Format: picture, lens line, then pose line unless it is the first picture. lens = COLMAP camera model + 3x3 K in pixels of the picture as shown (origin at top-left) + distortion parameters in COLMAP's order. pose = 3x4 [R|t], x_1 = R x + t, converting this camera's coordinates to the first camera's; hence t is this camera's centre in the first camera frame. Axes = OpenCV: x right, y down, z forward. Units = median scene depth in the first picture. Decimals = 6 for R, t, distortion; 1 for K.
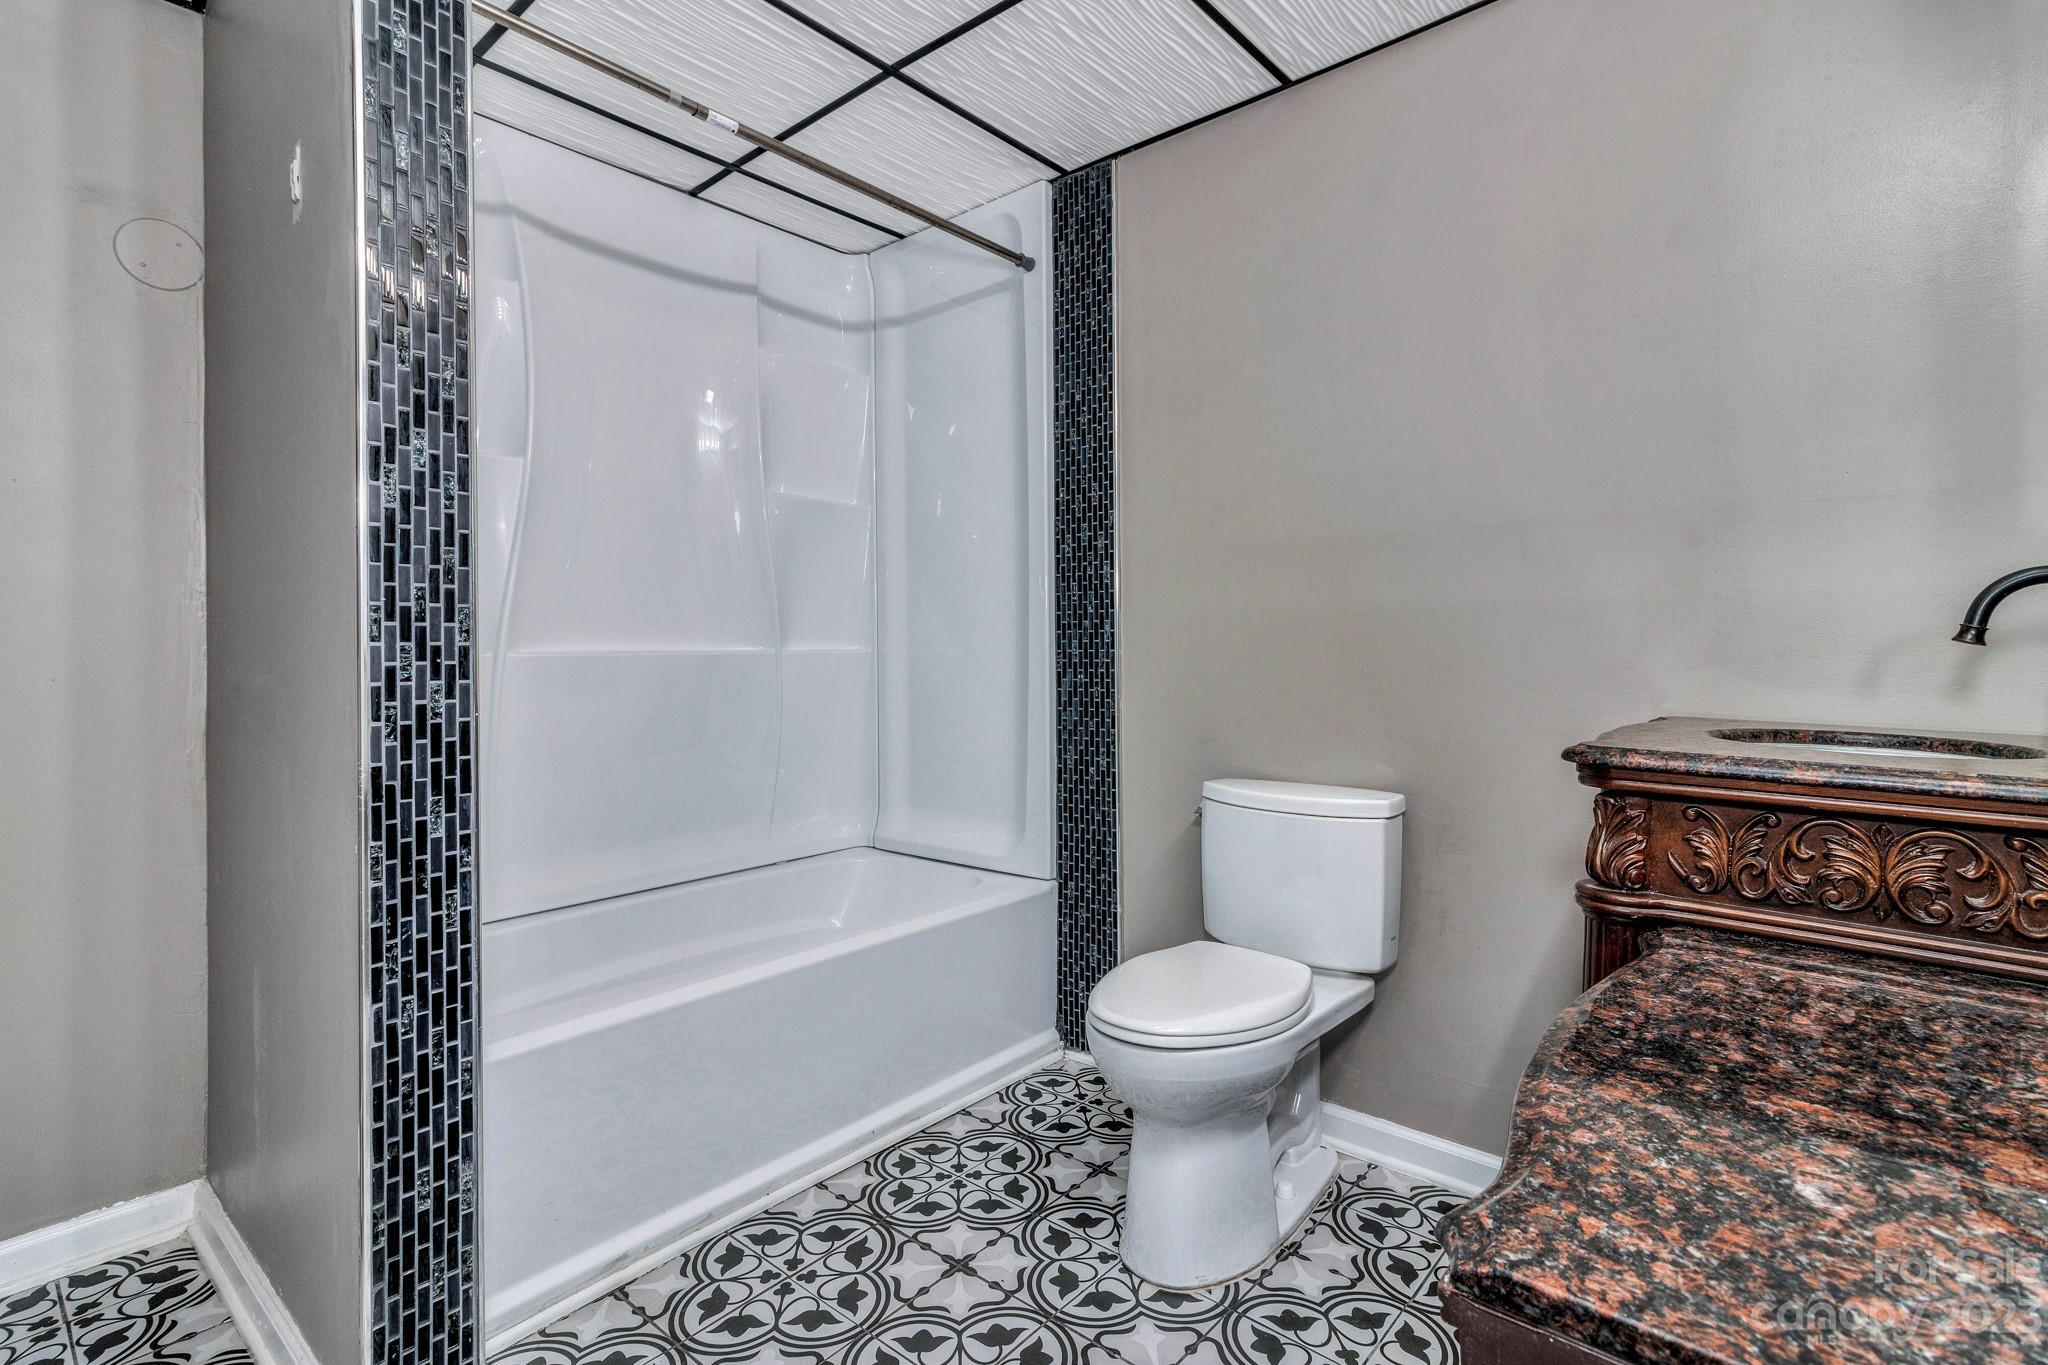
lens RADIAL K [[949.9, 0, 1027.8], [0, 949.9, 671.5], [0, 0, 1]] dist [0.002548, 0.000188]
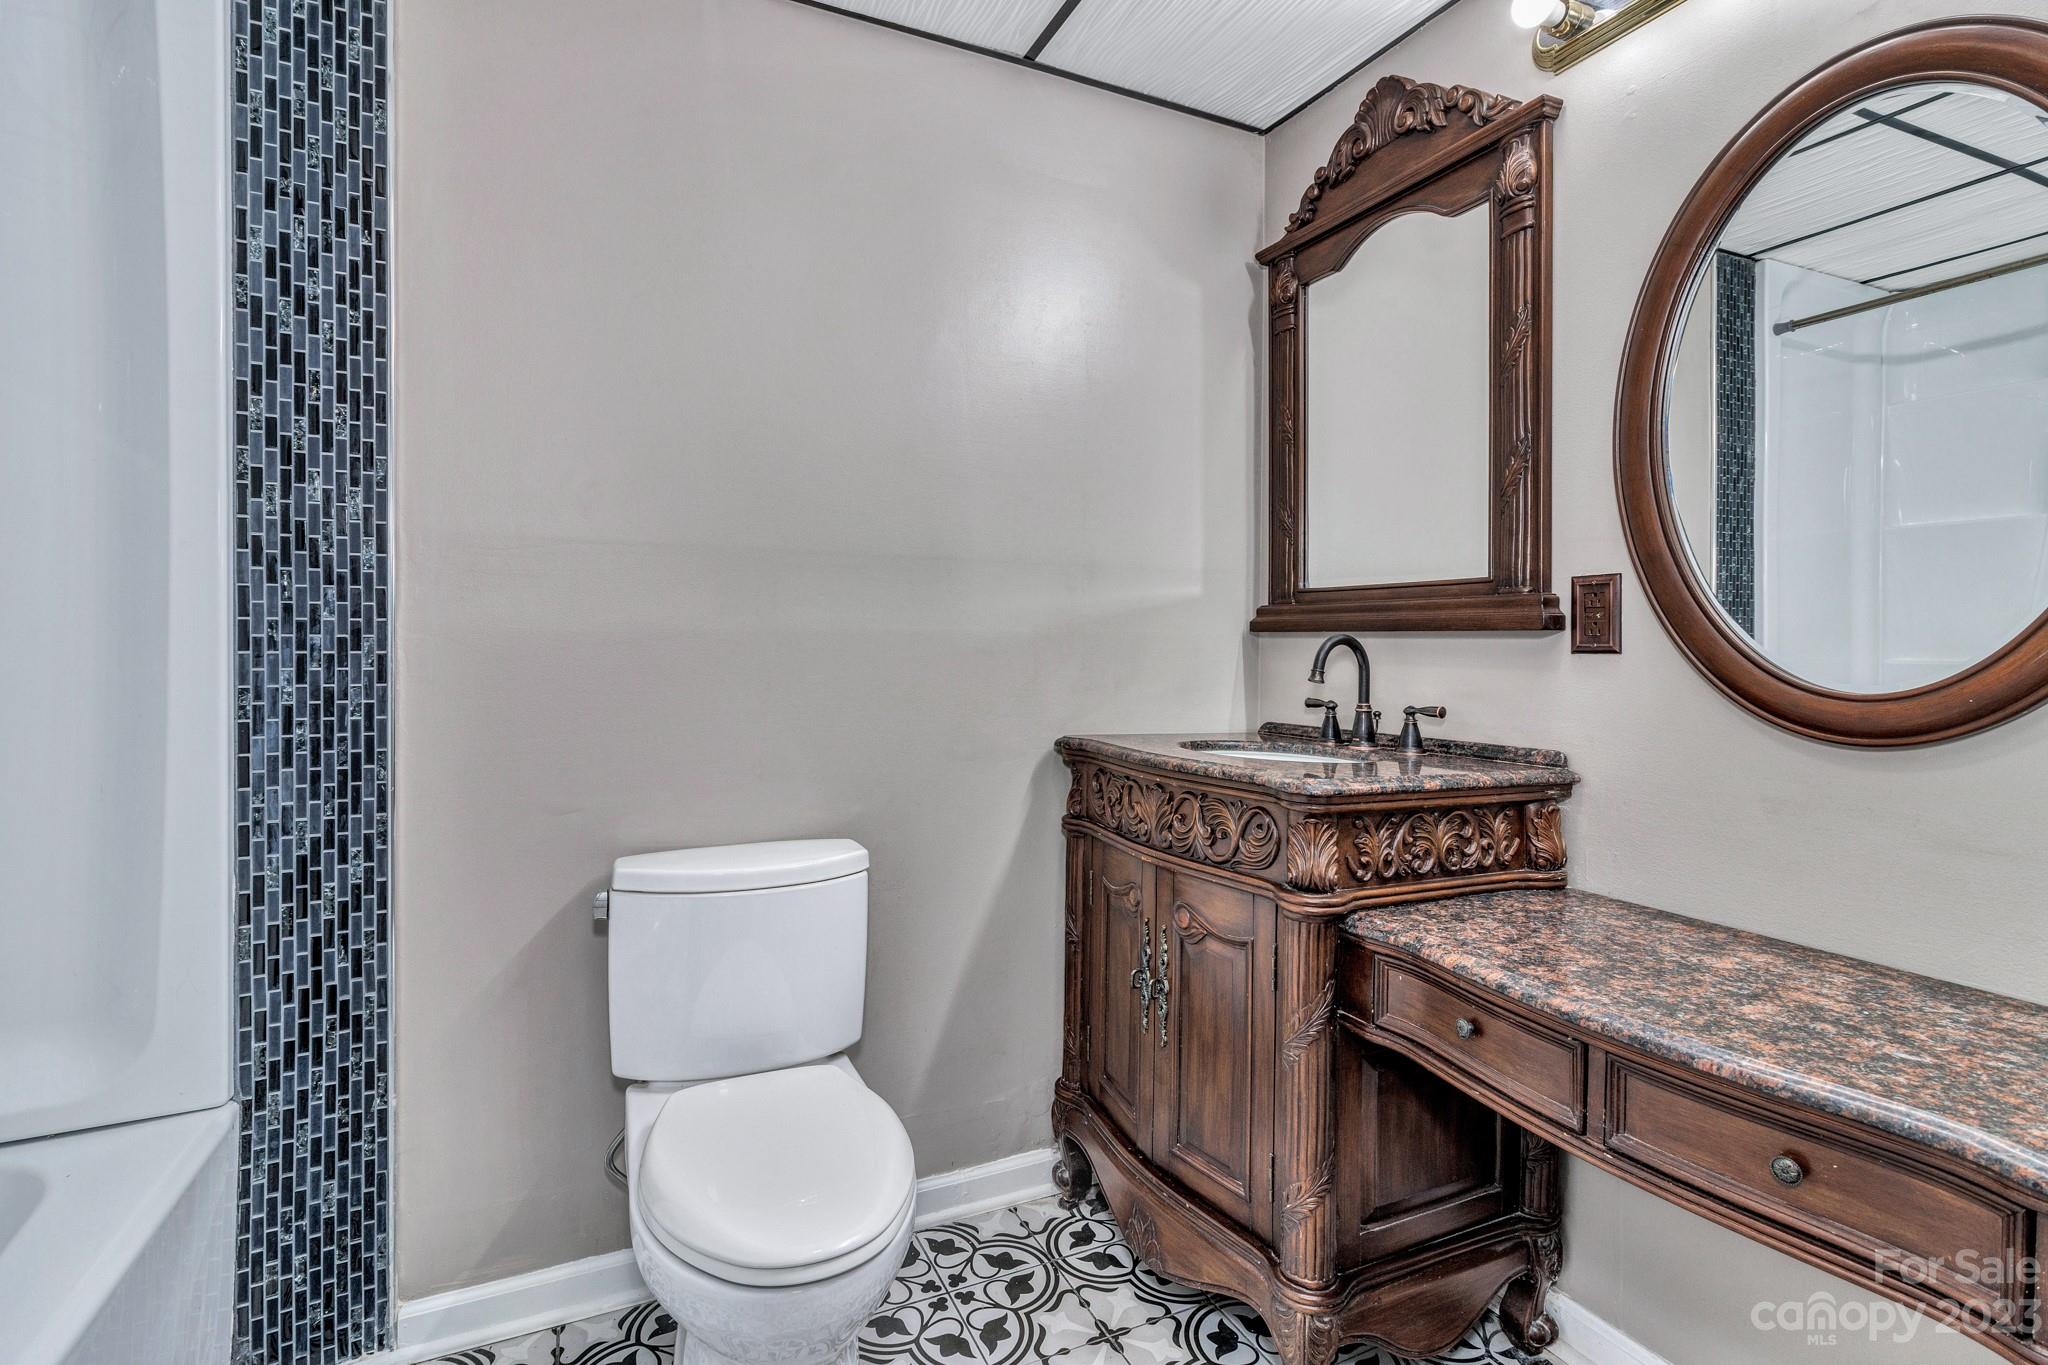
lens RADIAL K [[949.9, 0, 1025.0], [0, 949.9, 674.6], [0, 0, 1]] dist [0.002548, 0.000188]
pose [[0.437448, -0.011567, 0.899170, -0.278704], [0.011804, 0.999905, 0.007120, -0.028178], [-0.899166, 0.007500, 0.437542, 0.357997]]
